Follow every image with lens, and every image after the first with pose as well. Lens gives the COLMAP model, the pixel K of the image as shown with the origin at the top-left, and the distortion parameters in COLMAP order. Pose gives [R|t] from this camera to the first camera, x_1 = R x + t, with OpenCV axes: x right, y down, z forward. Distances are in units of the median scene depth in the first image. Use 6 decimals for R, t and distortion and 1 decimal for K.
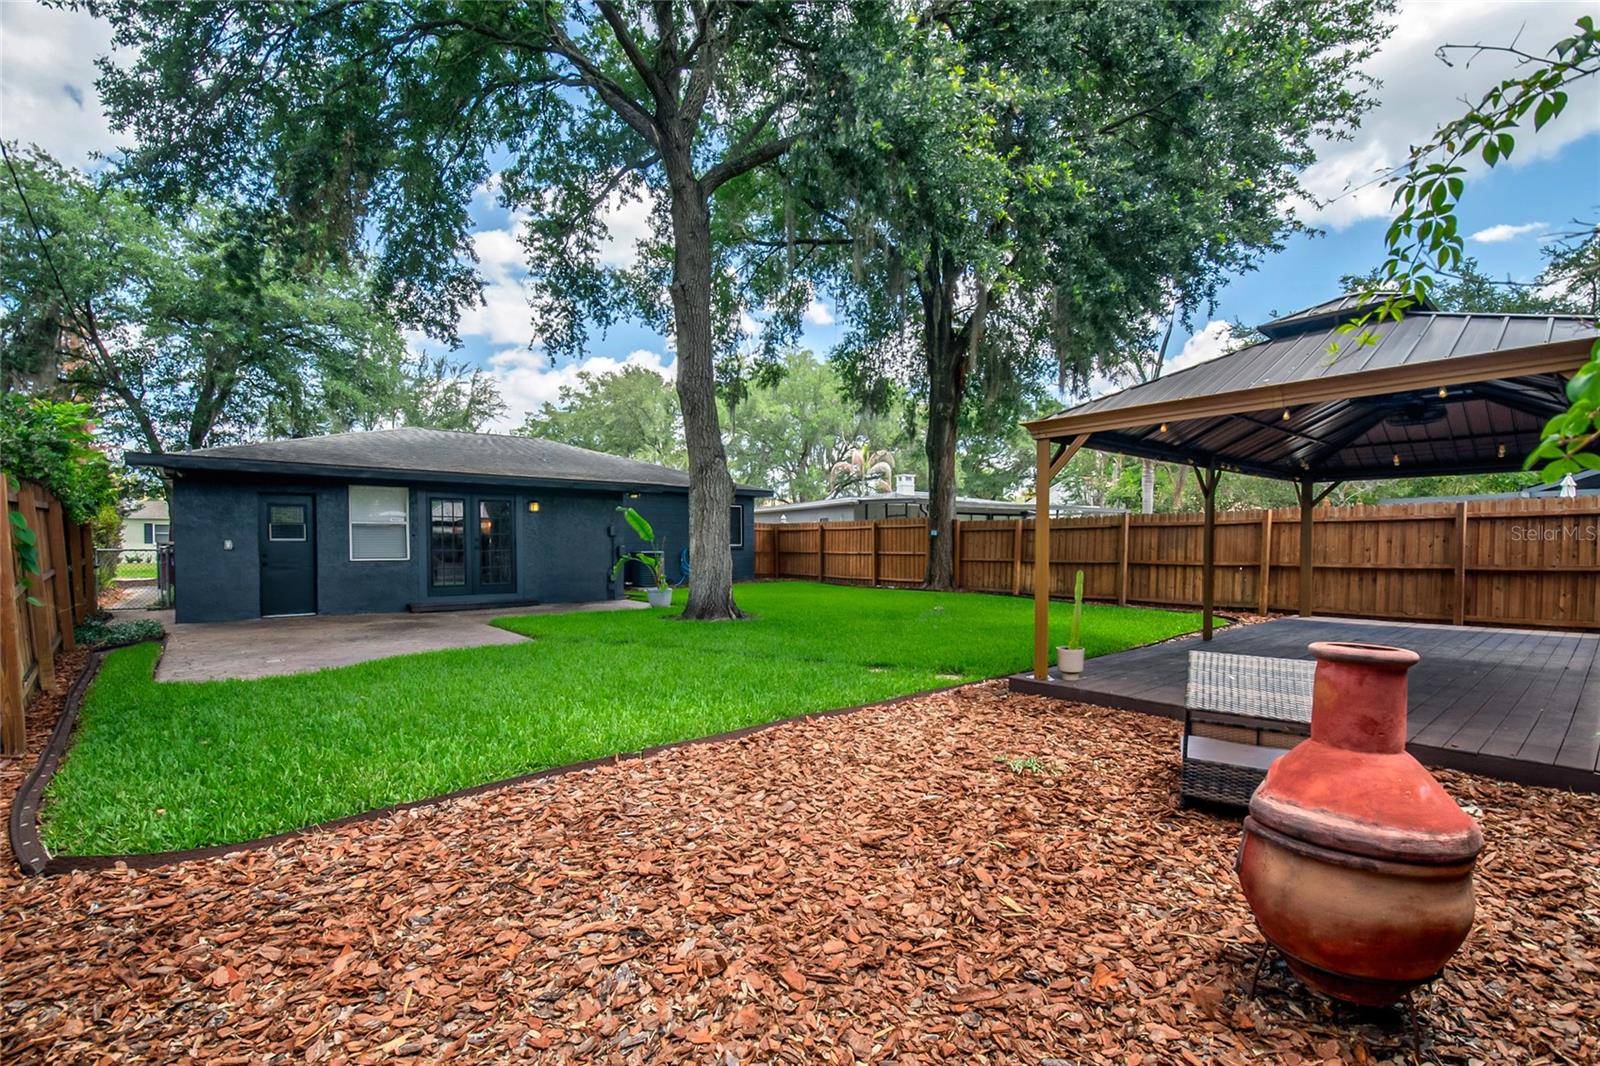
lens RADIAL K [[705.6, 0, 796.9], [0, 705.6, 573.8], [0, 0, 1]] dist [0.014516, -0.014621]
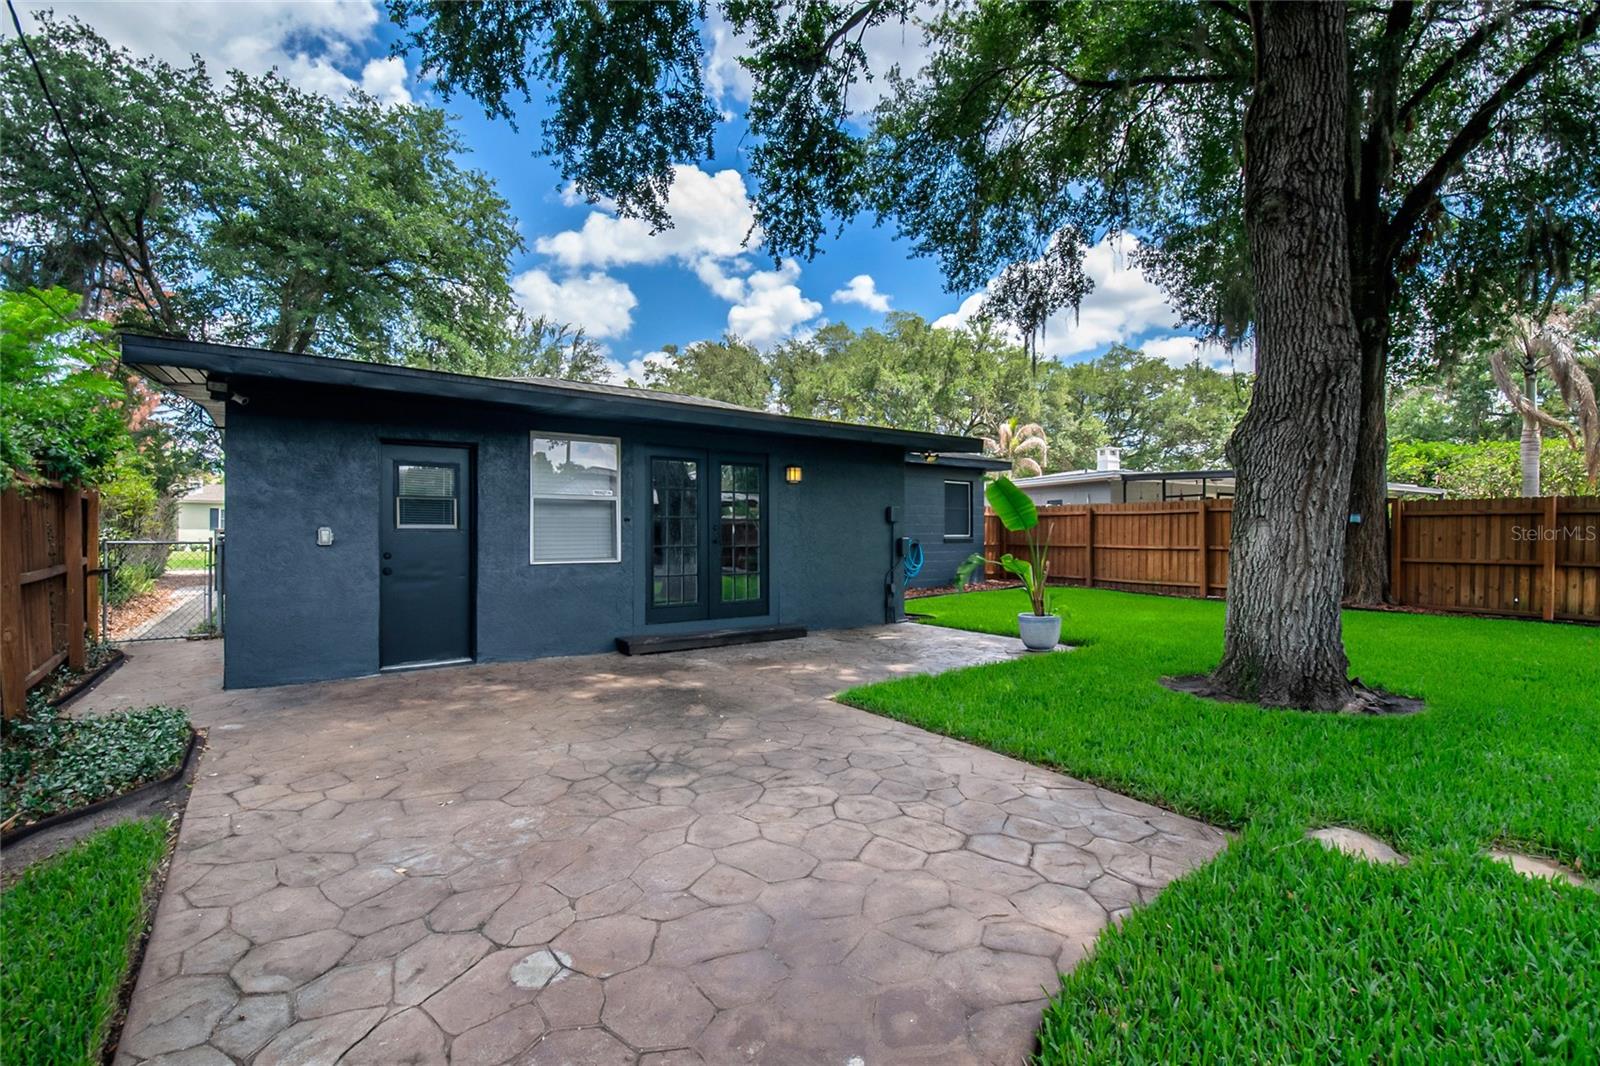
lens RADIAL K [[705.6, 0, 799.9], [0, 705.6, 543.8], [0, 0, 1]] dist [0.014516, -0.014621]
pose [[0.998497, 0.003785, -0.054684, -0.279836], [-0.005187, 0.999661, -0.025520, -0.015619], [0.054569, 0.025765, 0.998178, 0.327001]]
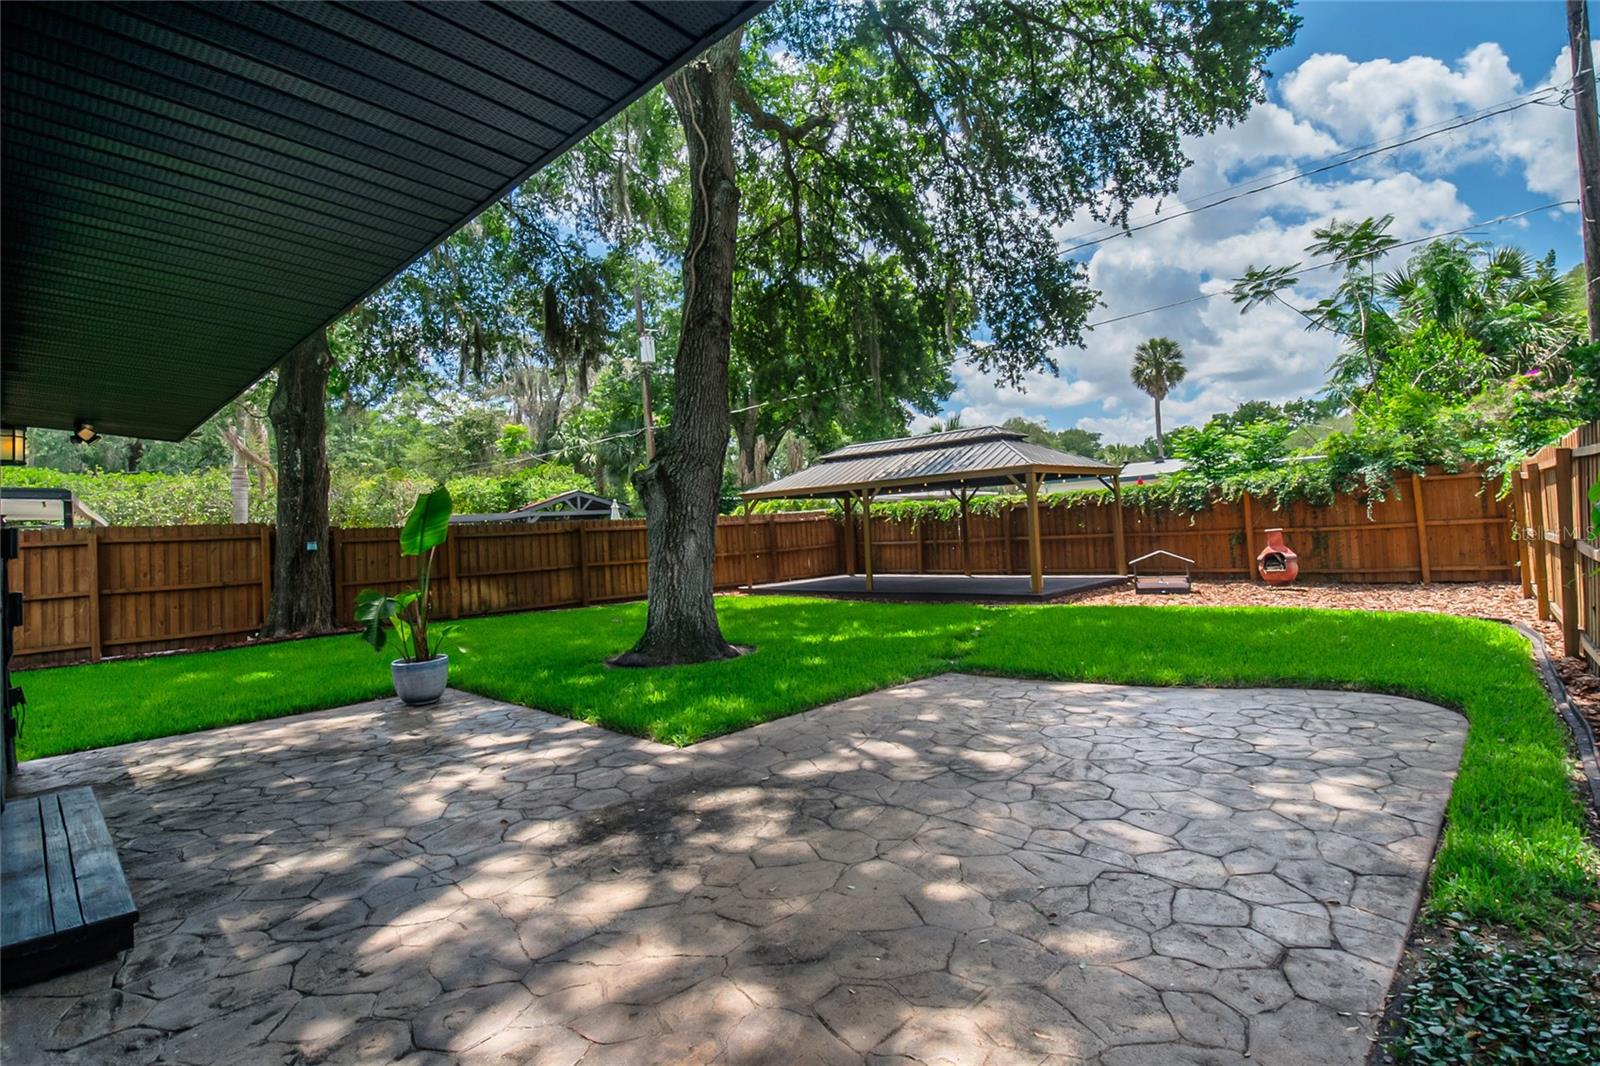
lens RADIAL K [[783.9, 0, 830.5], [0, 783.9, 514.1], [0, 0, 1]] dist [-0.004982, -0.000817]
pose [[-0.137915, 0.030050, 0.989988, -0.587317], [0.094426, 0.995386, -0.017060, -0.030030], [-0.985933, 0.091127, -0.140116, 0.629391]]
